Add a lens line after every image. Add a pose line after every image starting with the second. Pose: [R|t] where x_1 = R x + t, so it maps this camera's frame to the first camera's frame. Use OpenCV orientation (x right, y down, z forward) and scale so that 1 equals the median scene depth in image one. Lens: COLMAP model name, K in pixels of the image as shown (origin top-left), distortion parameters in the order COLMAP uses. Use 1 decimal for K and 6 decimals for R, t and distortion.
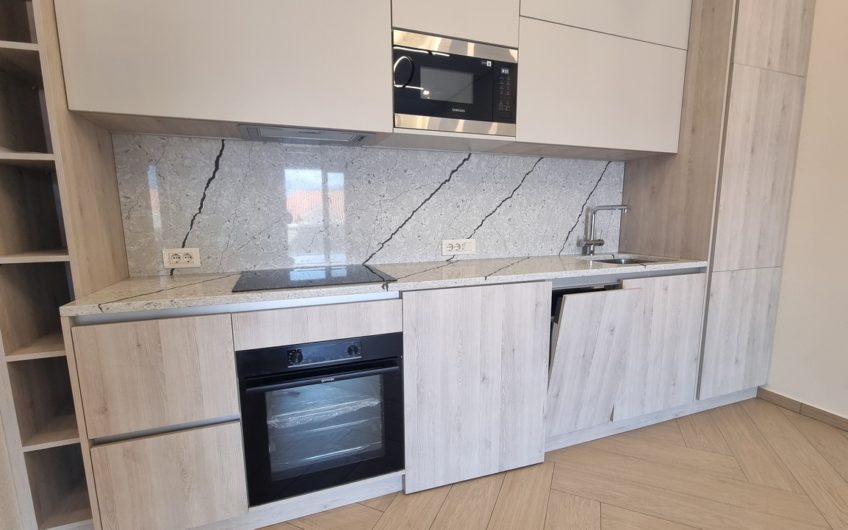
lens RADIAL K [[388.3, 0, 421.5], [0, 388.3, 276.4], [0, 0, 1]] dist [-0.007416, 0.001297]
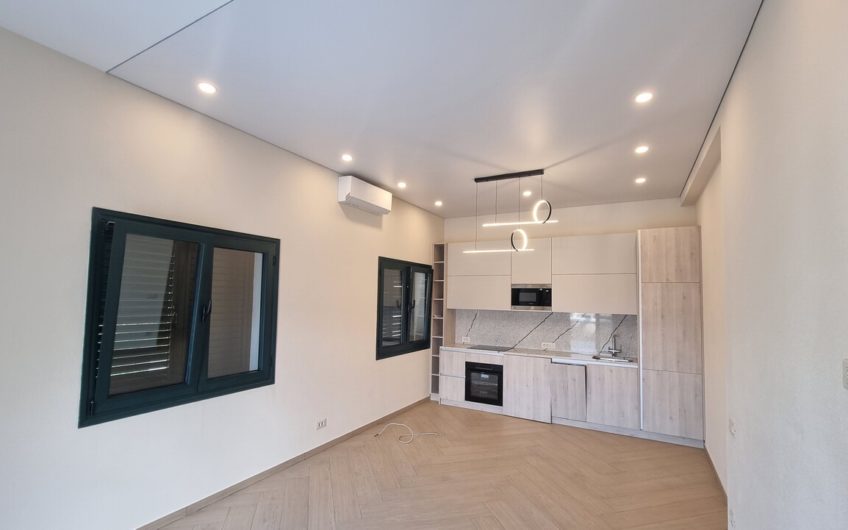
lens RADIAL K [[388.3, 0, 421.5], [0, 388.3, 276.4], [0, 0, 1]] dist [-0.007416, 0.001297]
pose [[0.633109, -0.026694, -0.773602, 2.005015], [-0.143815, 0.977948, -0.151442, -0.013576], [0.760585, 0.207135, 0.615309, -1.756014]]
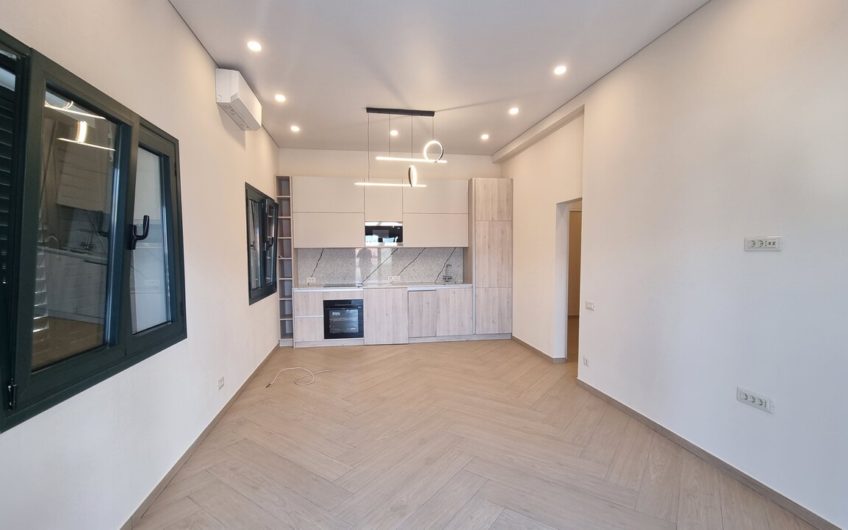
lens RADIAL K [[388.3, 0, 421.5], [0, 388.3, 276.4], [0, 0, 1]] dist [-0.007416, 0.001297]
pose [[0.978344, 0.011441, -0.206668, 1.128667], [-0.030977, 0.995319, -0.091541, 0.215046], [0.204654, 0.095961, 0.974119, -2.300673]]
